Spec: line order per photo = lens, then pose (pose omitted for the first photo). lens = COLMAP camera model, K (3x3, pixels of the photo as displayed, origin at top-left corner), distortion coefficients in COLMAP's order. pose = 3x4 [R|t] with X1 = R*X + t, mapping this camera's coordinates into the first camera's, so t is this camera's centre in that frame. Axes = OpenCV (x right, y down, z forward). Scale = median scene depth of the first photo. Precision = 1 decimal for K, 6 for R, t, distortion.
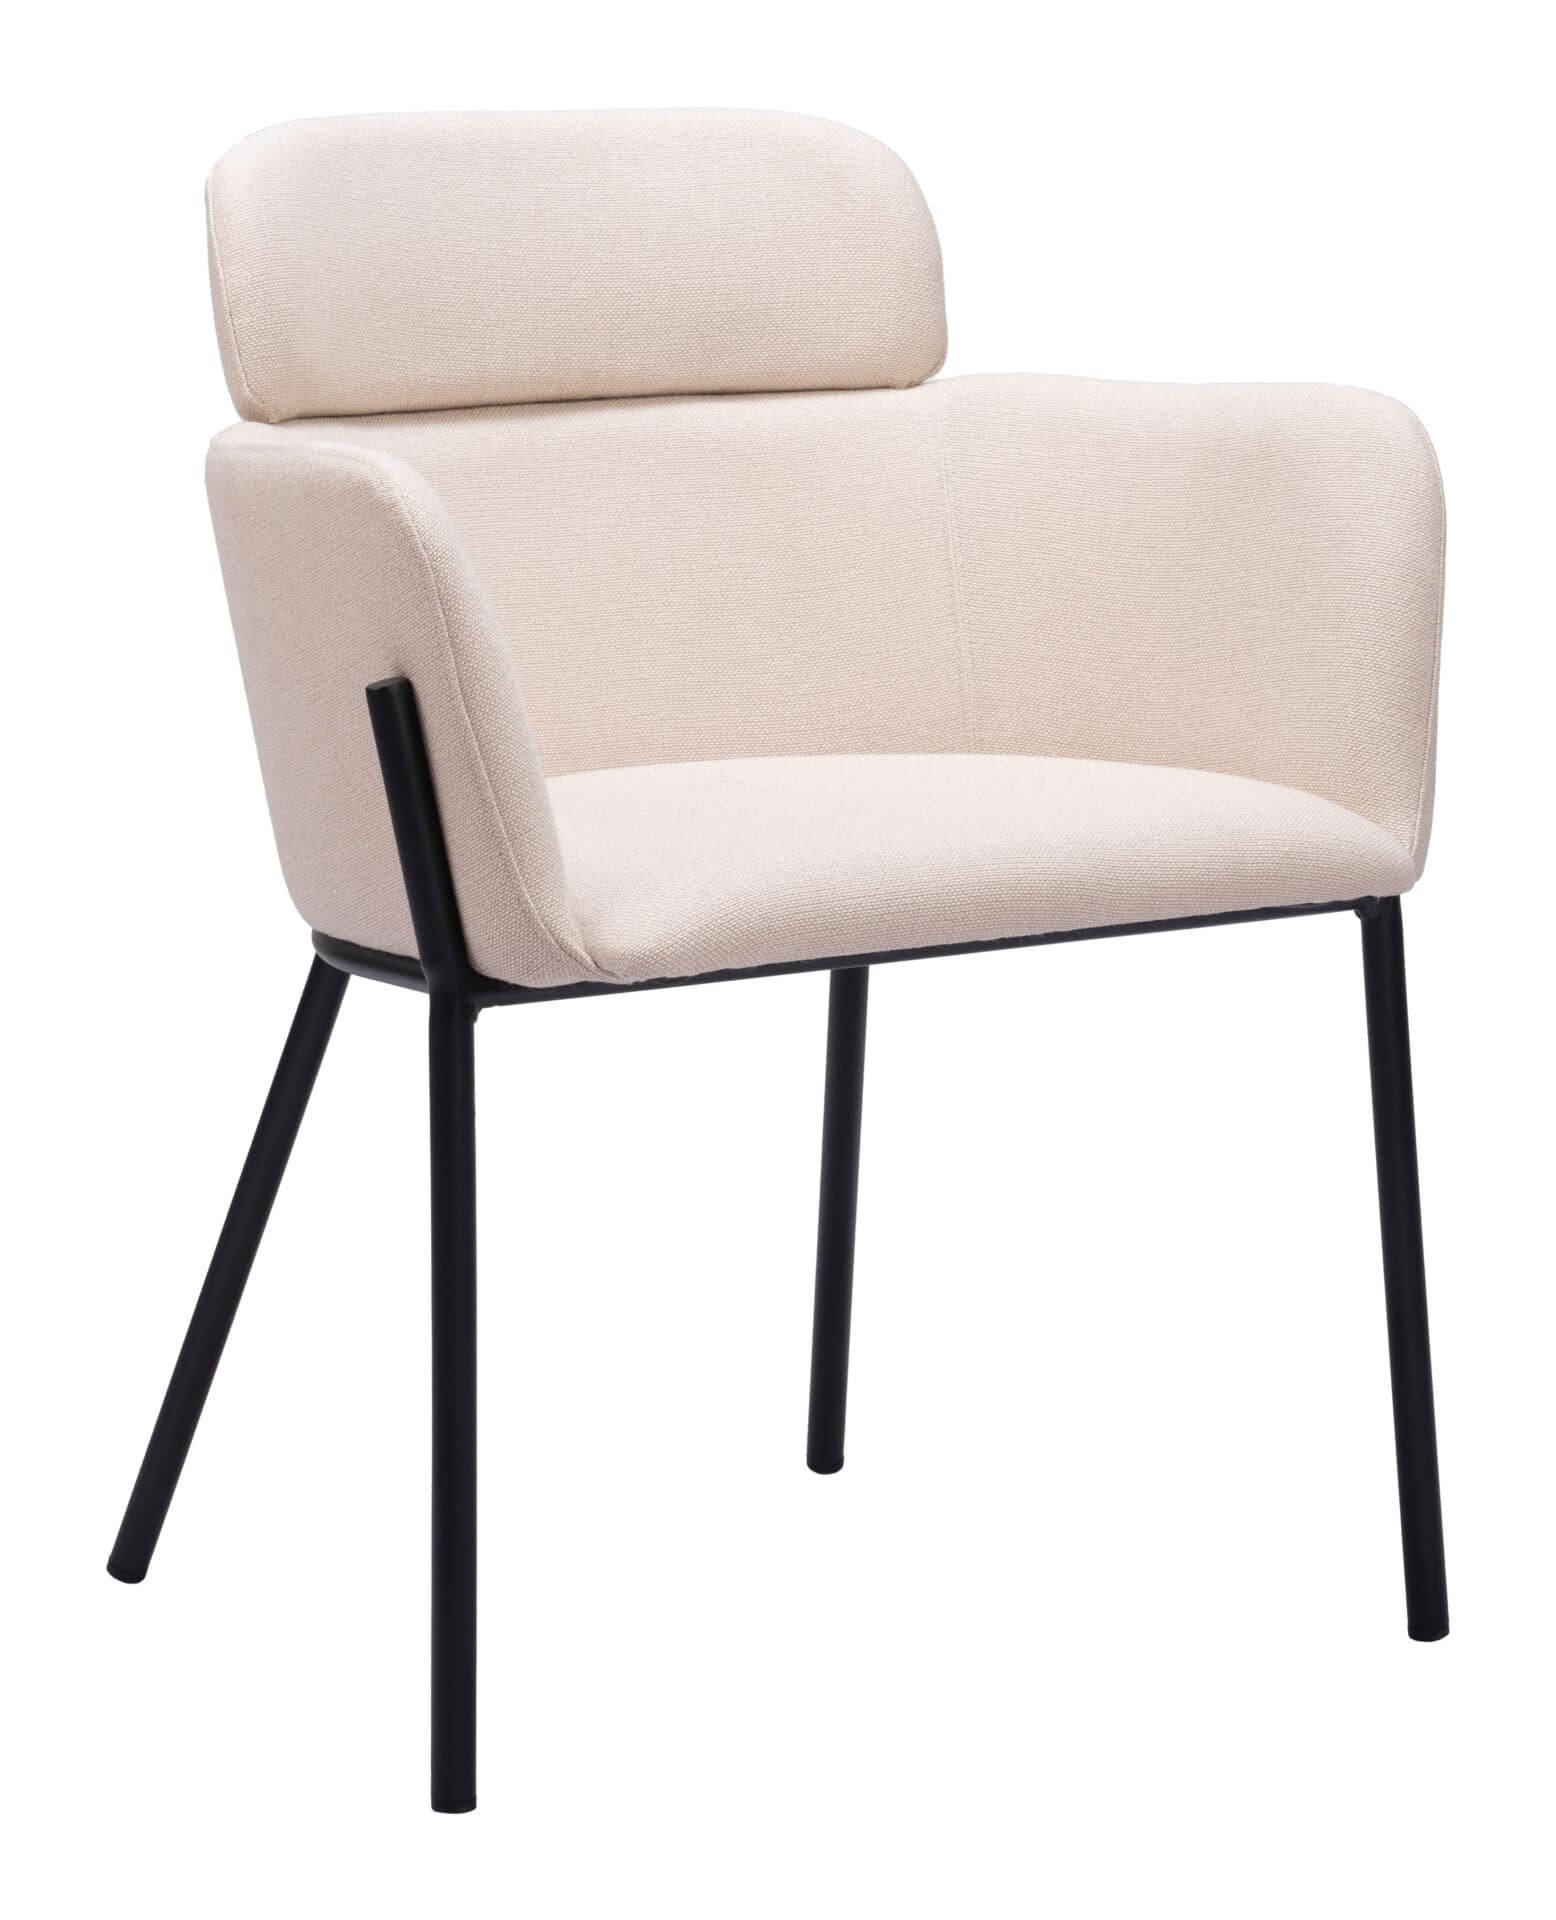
lens RADIAL K [[4350.3, 0, 779.3], [0, 4350.3, 967.3], [0, 0, 1]] dist [-0.416496, 0.000000]
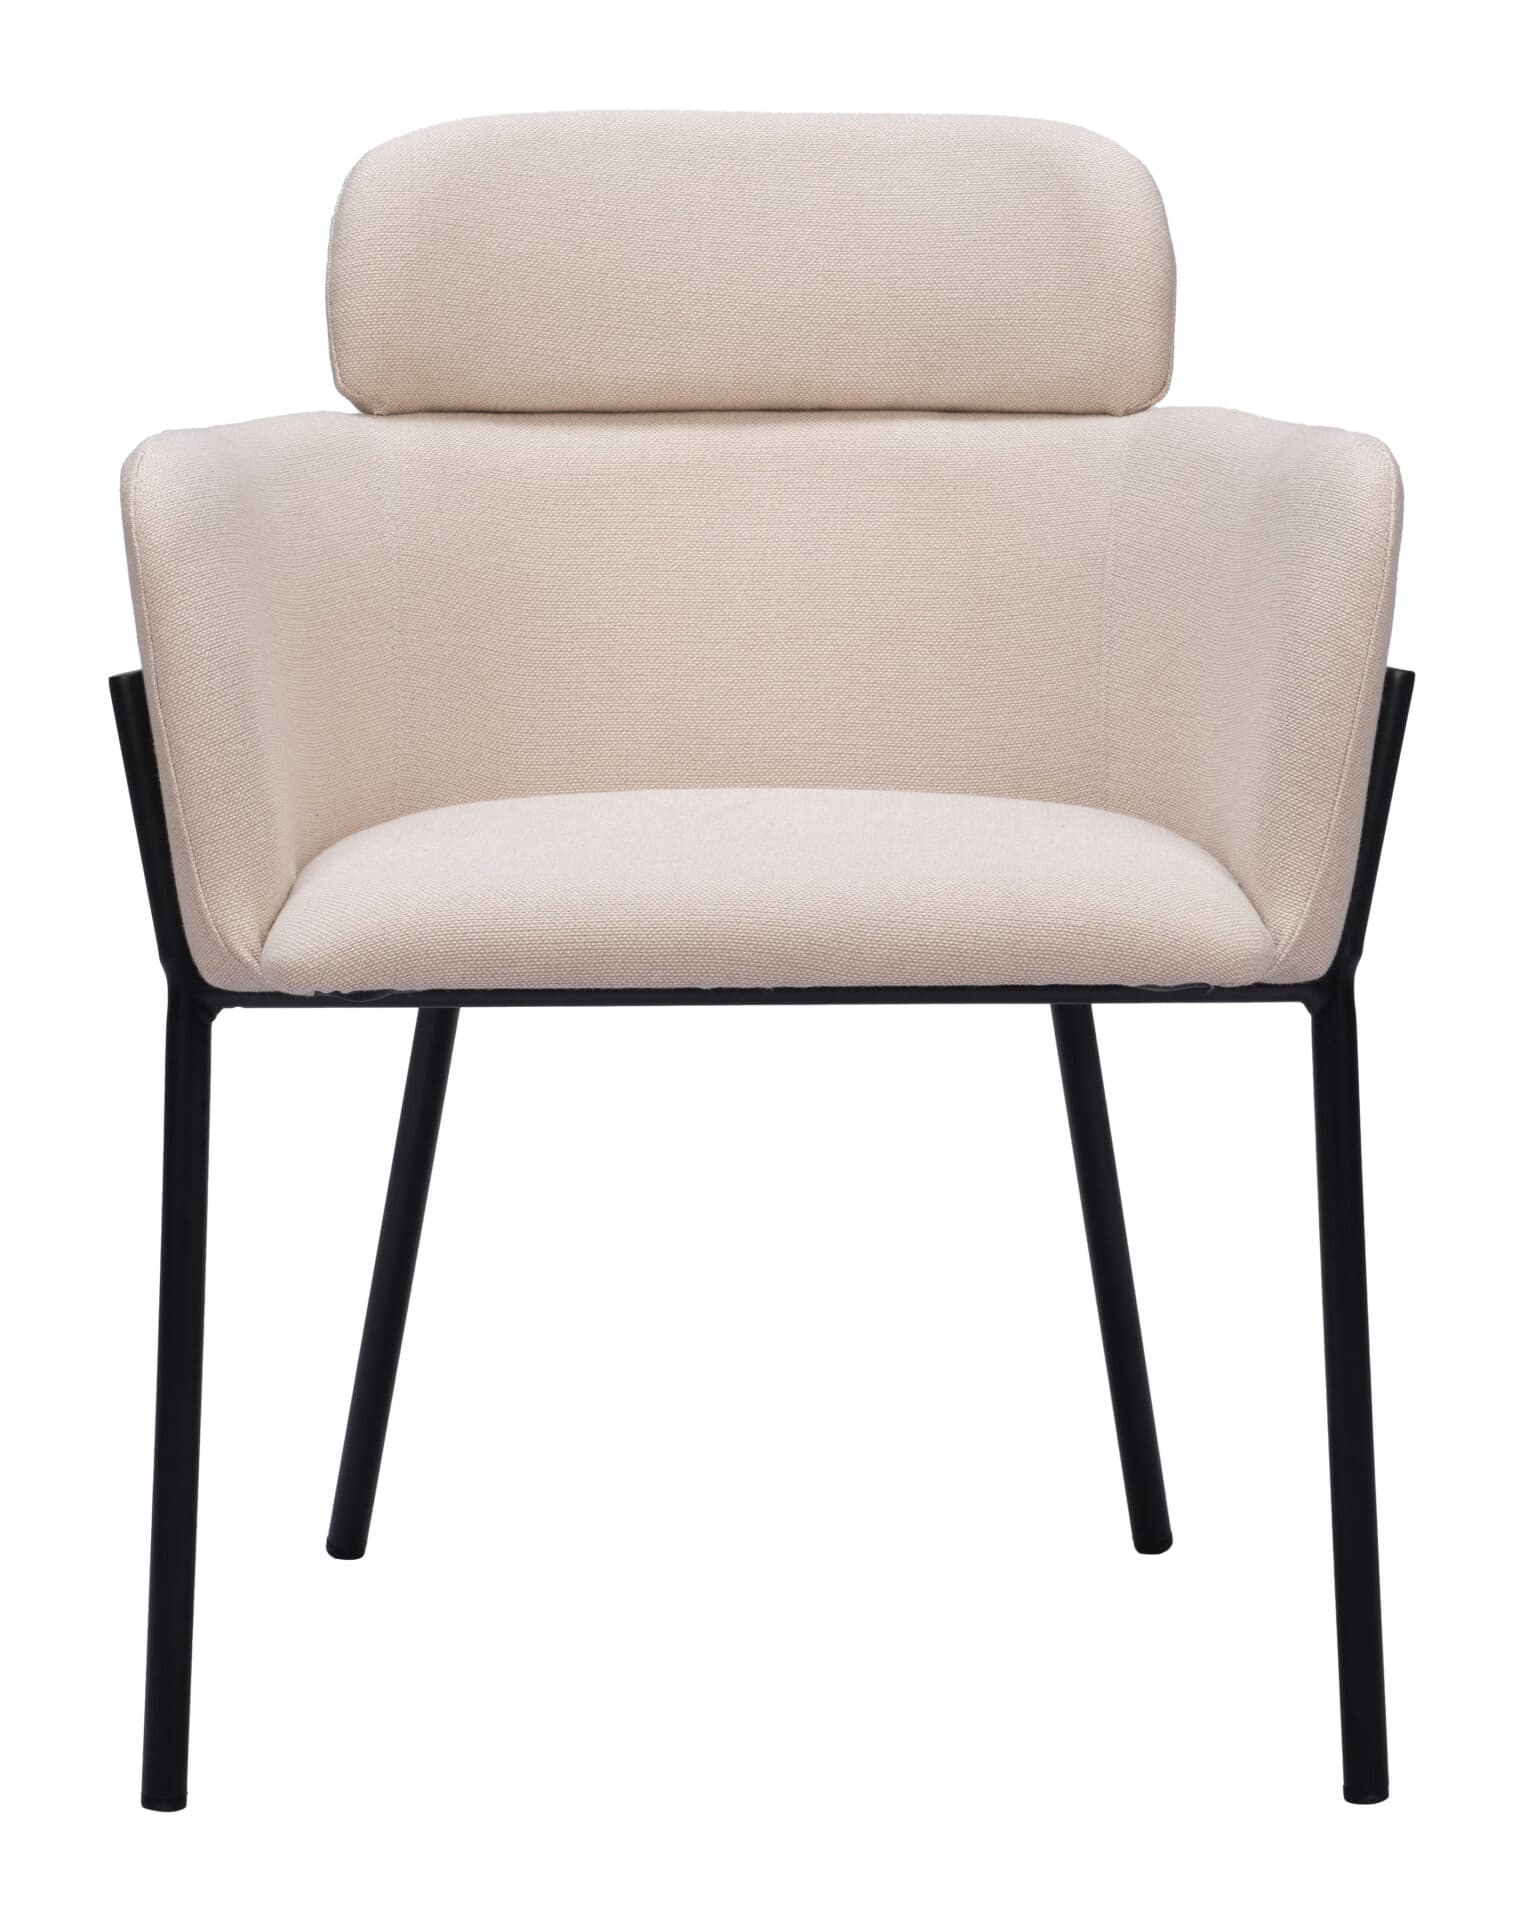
lens RADIAL K [[4350.3, 0, 767.5], [0, 4350.3, 952.2], [0, 0, 1]] dist [-0.416496, 0.000000]
pose [[0.917752, 0.096492, -0.385254, 0.343863], [-0.096111, 0.995164, 0.020296, -0.029430], [0.385349, 0.018400, 0.922587, 0.101697]]
